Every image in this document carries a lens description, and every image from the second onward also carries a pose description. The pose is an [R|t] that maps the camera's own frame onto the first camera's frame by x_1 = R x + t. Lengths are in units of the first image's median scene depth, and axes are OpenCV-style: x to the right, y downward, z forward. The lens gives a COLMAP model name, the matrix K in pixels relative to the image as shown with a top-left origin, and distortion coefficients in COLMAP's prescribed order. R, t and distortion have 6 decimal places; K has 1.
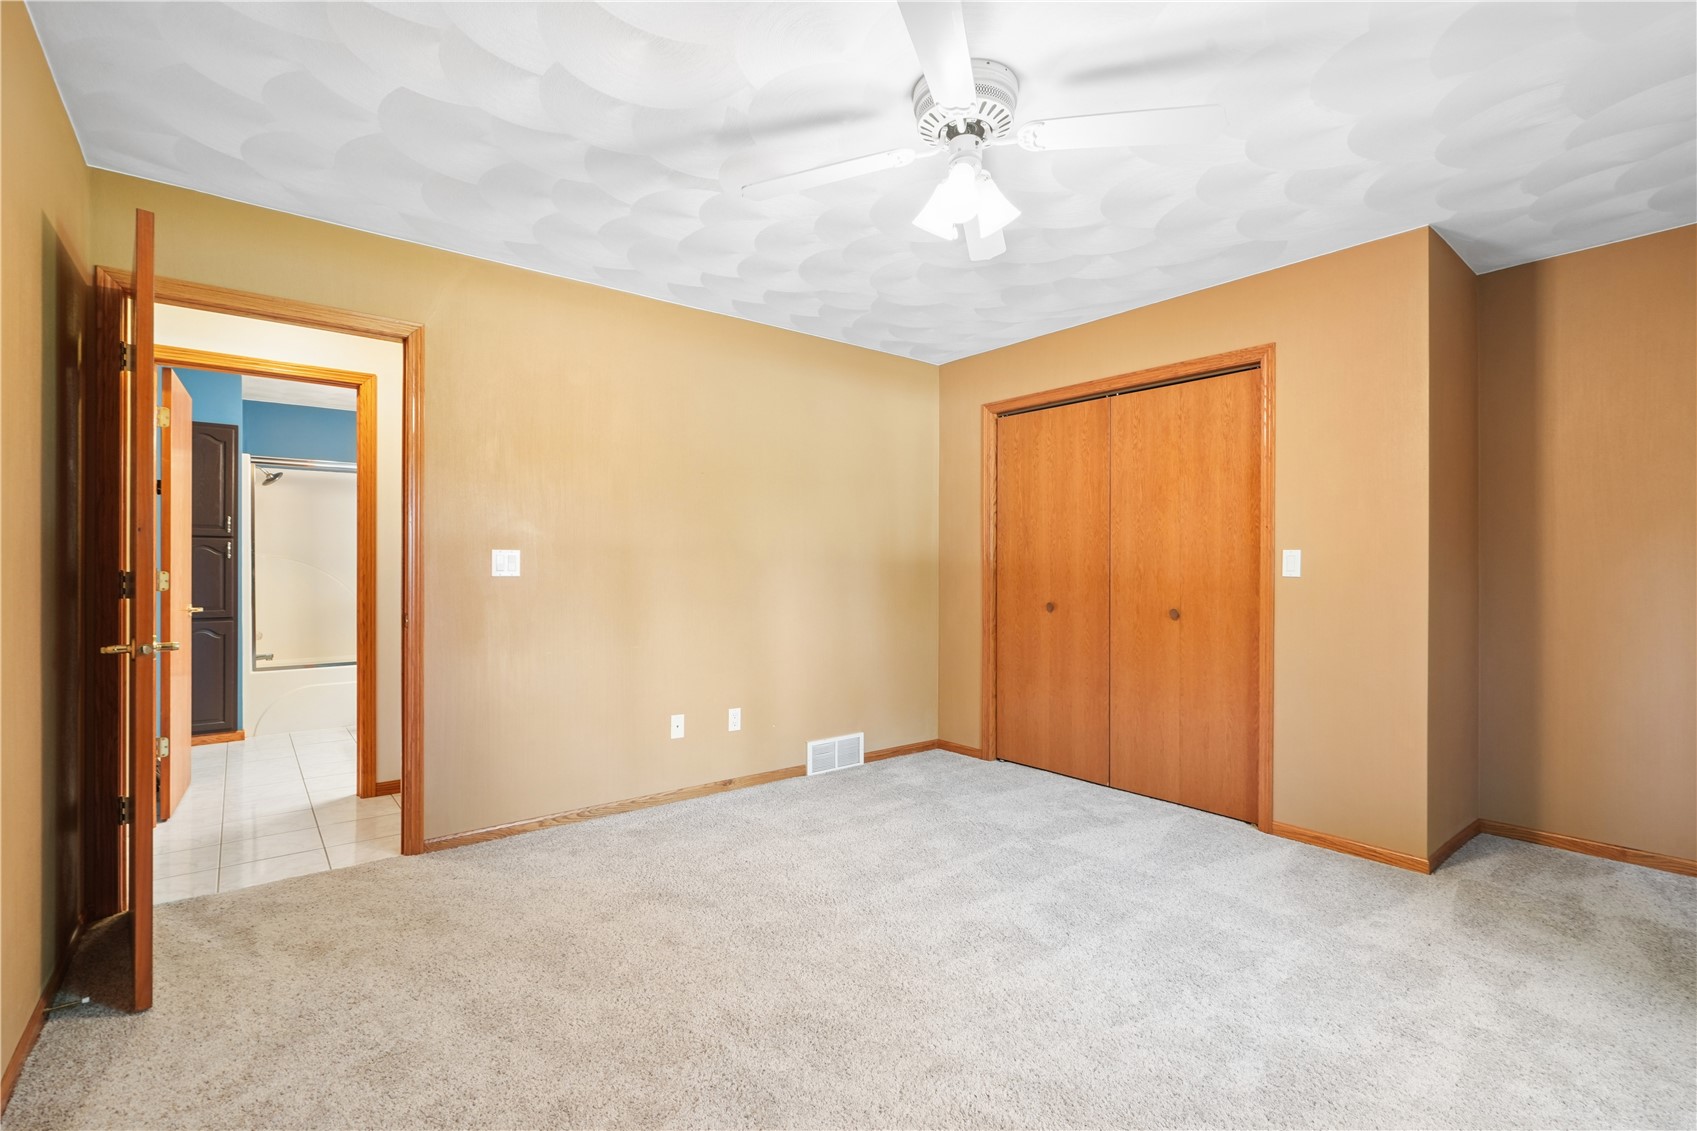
lens RADIAL K [[756.0, 0, 848.5], [0, 756.0, 565.5], [0, 0, 1]] dist [-0.001376, -0.000065]
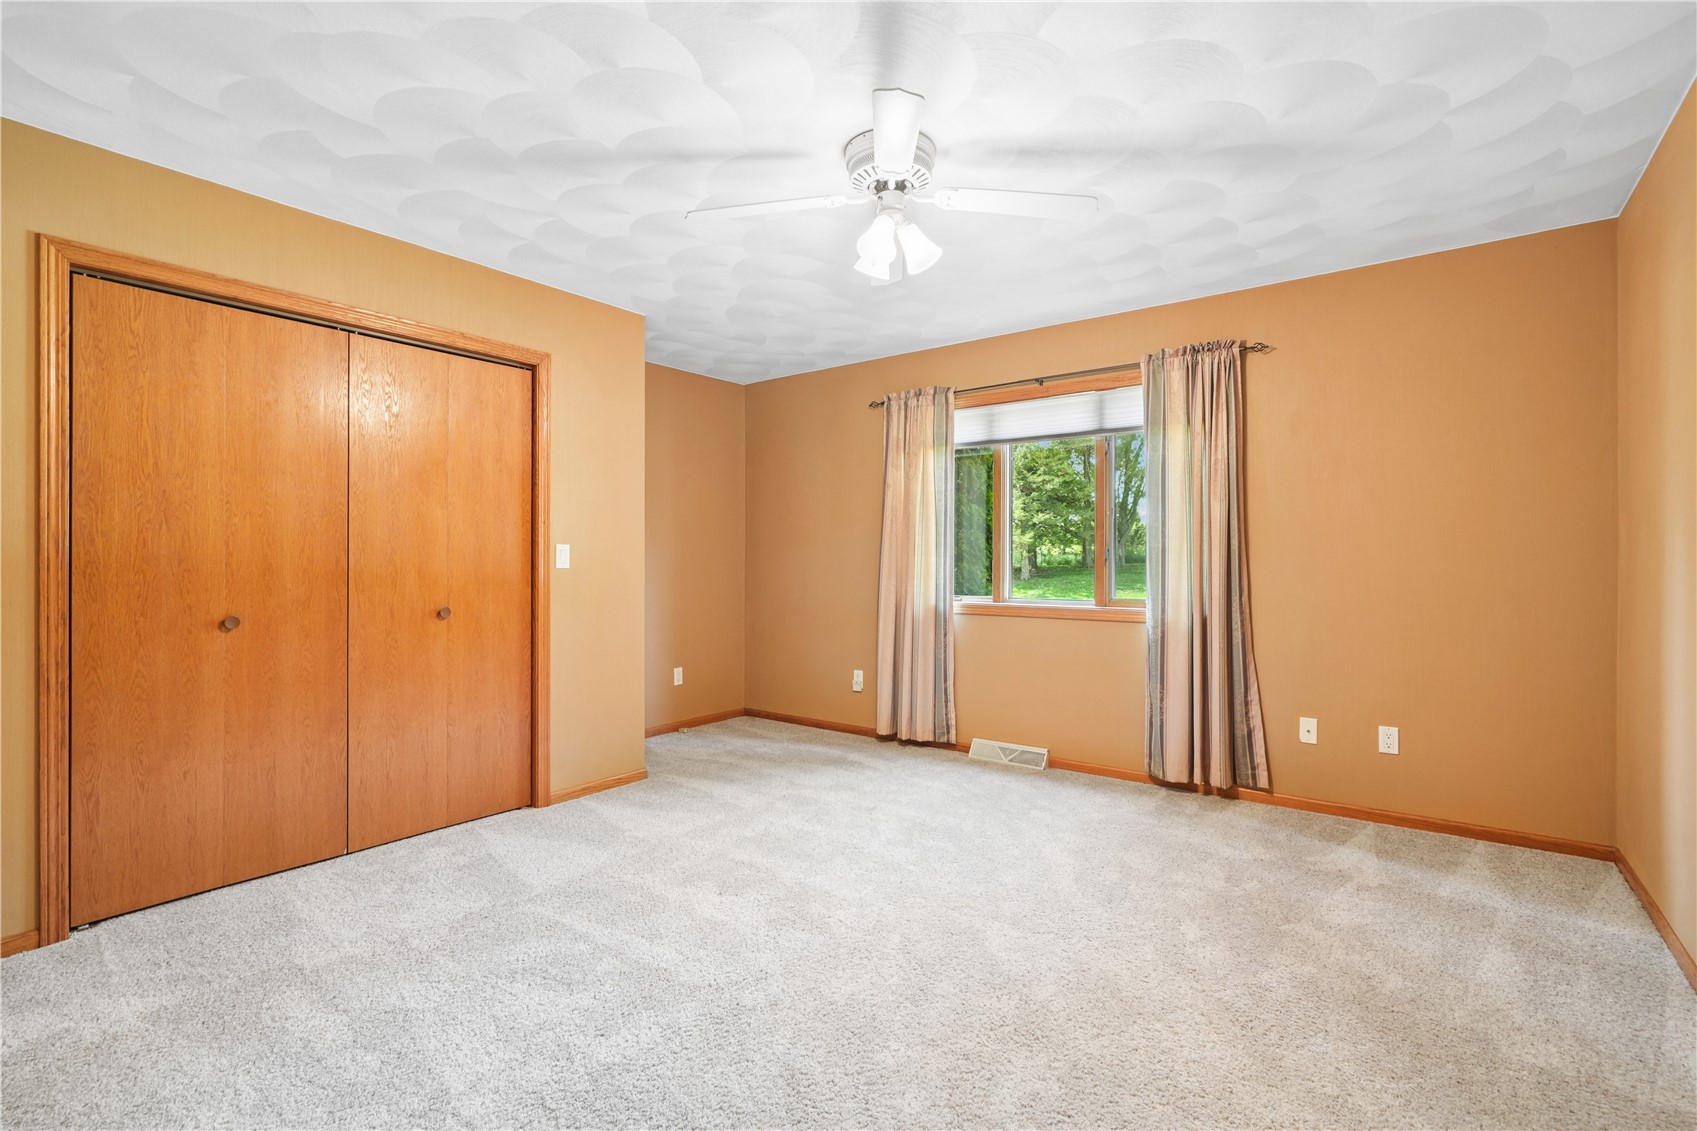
lens RADIAL K [[780.7, 0, 855.0], [0, 780.7, 552.6], [0, 0, 1]] dist [0.001801, 0.000181]
pose [[-0.243385, 0.002566, 0.969926, -0.639775], [-0.006124, 0.999973, -0.004183, -0.006251], [-0.969910, -0.006958, -0.243363, 0.852180]]
